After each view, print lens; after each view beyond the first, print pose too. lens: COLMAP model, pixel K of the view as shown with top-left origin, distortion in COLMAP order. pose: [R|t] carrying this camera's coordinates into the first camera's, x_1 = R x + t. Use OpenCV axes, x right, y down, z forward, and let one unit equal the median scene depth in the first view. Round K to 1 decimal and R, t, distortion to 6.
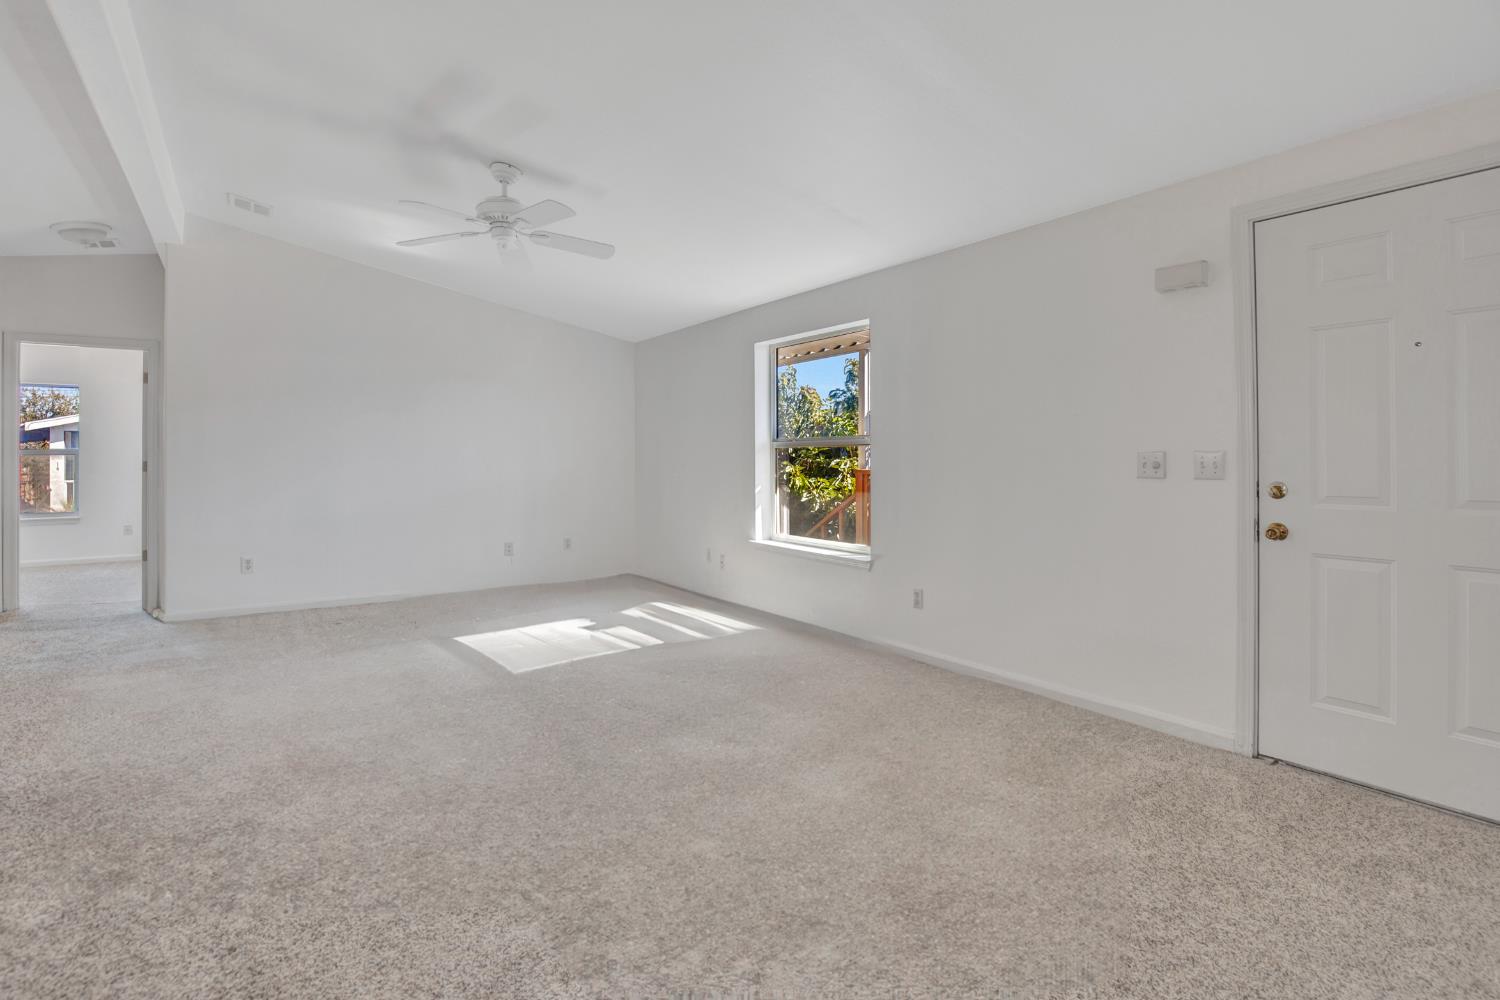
lens RADIAL K [[703.1, 0, 748.4], [0, 703.1, 462.9], [0, 0, 1]] dist [-0.001425, -0.000346]
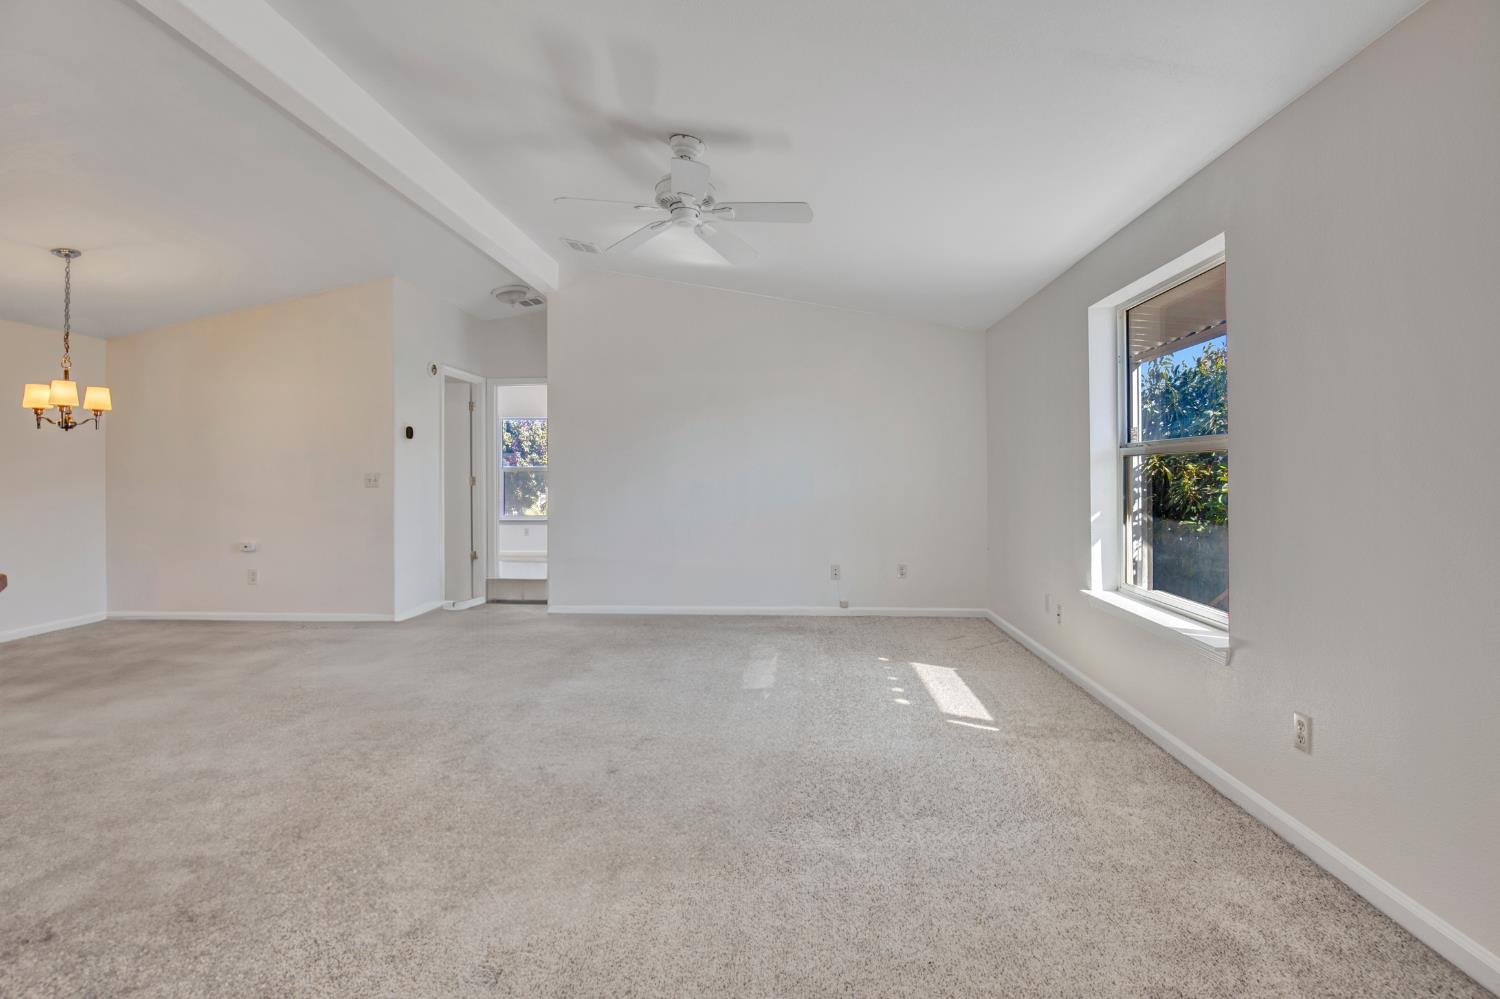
lens RADIAL K [[715.5, 0, 773.9], [0, 715.5, 476.1], [0, 0, 1]] dist [-0.001540, -0.000239]
pose [[0.789139, 0.001289, -0.614214, 0.214810], [-0.003689, 0.999990, -0.002641, 0.000451], [0.614204, 0.004350, 0.789135, 0.271917]]
